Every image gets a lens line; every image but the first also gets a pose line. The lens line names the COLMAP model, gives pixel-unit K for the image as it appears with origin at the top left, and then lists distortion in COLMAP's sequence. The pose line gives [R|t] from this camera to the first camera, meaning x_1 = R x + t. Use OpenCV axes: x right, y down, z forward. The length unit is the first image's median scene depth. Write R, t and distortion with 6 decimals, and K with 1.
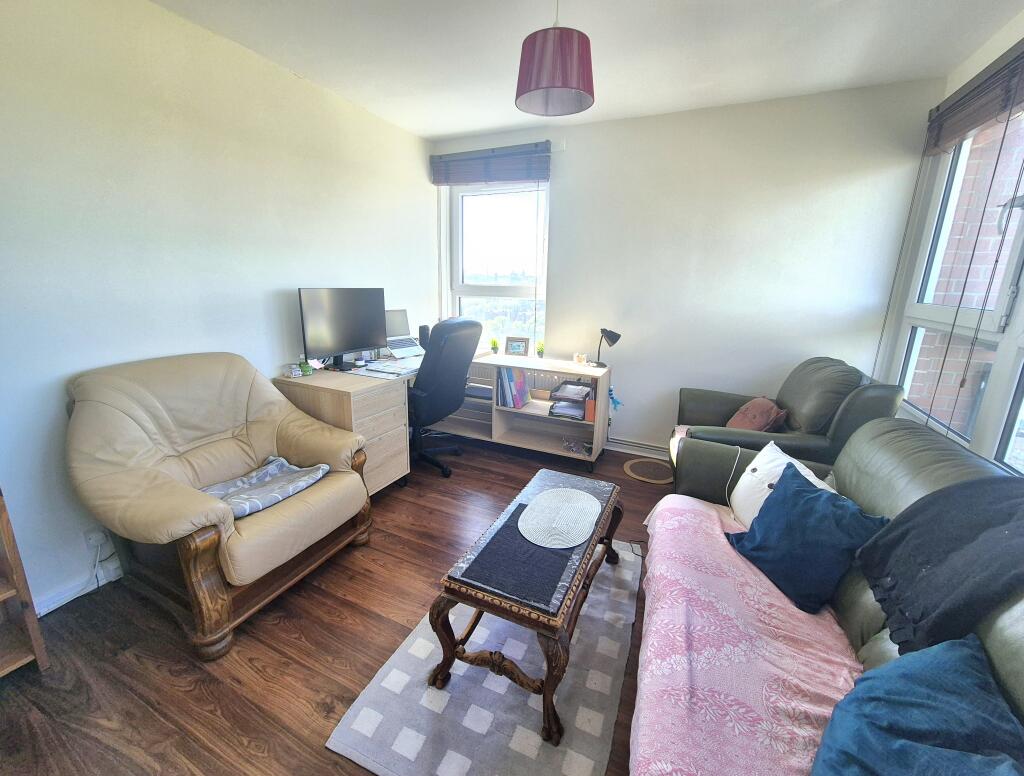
lens RADIAL K [[422.8, 0, 509.5], [0, 422.8, 382.6], [0, 0, 1]] dist [-0.001119, -0.000045]
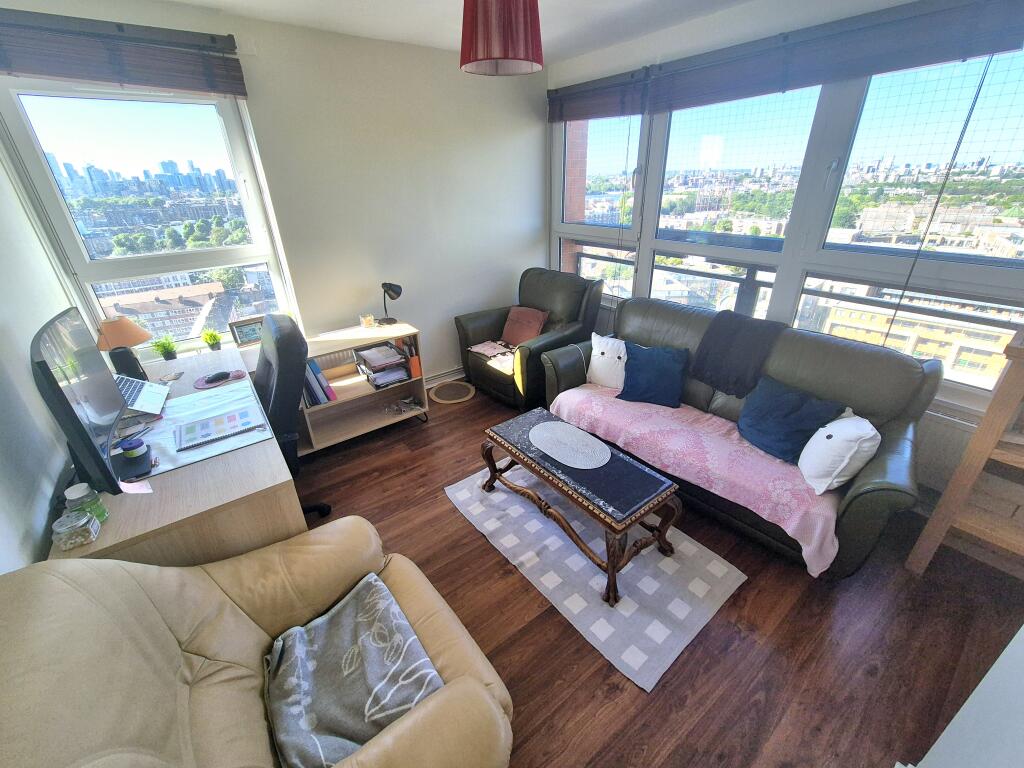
lens RADIAL K [[417.4, 0, 509.8], [0, 417.4, 377.7], [0, 0, 1]] dist [0.000927, 0.000159]
pose [[0.466422, -0.412832, 0.782317, -0.546462], [0.246781, 0.910027, 0.333093, -0.206747], [-0.849441, 0.037699, 0.526336, 0.314770]]
